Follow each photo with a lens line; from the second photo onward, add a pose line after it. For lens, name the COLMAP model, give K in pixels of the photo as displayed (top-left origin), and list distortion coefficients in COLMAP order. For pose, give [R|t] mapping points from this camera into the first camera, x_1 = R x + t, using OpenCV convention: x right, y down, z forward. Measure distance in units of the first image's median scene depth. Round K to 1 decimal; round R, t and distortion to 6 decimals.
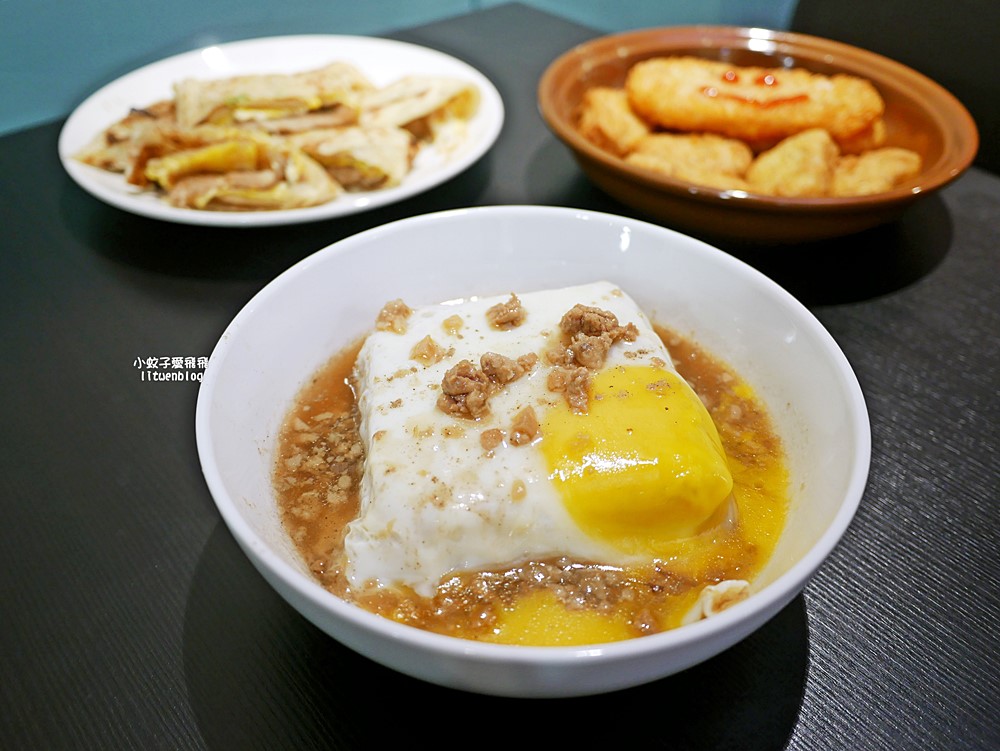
lens RADIAL K [[833.3, 0, 500.0], [0, 833.3, 375.5], [0, 0, 1]] dist [-0.042725, 0.010031]
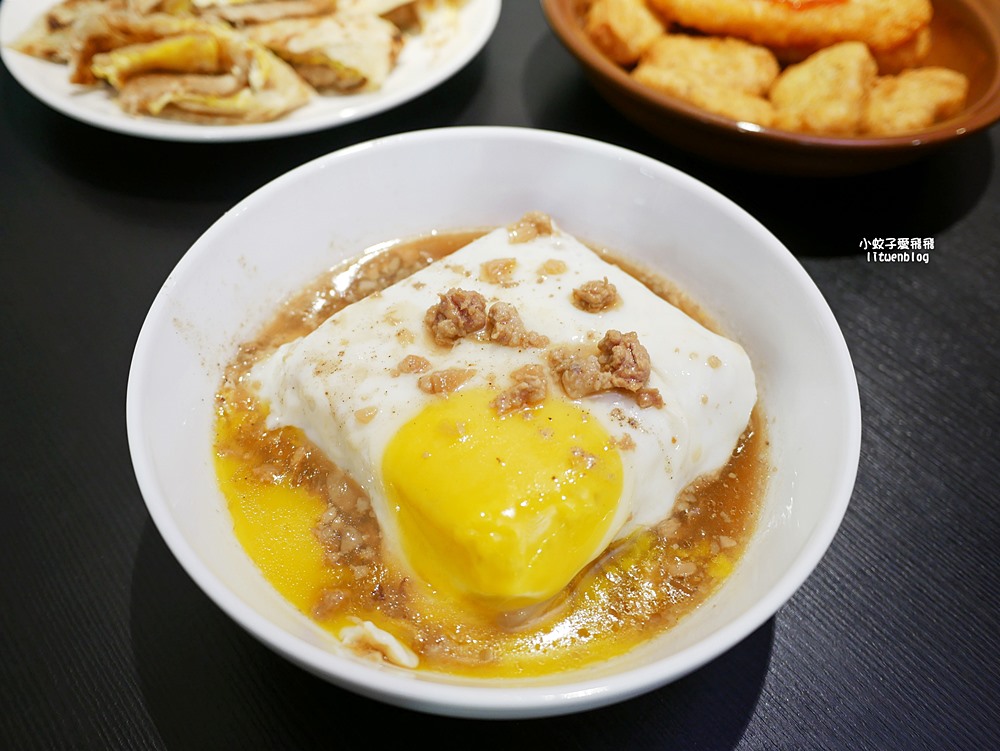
lens RADIAL K [[833.3, 0, 500.0], [0, 833.3, 375.5], [0, 0, 1]] dist [-0.042725, 0.010031]
pose [[0.999418, 0.033426, 0.006842, 0.012057], [-0.034111, 0.983285, 0.178848, -0.096097], [-0.000750, -0.178978, 0.983853, 0.076919]]
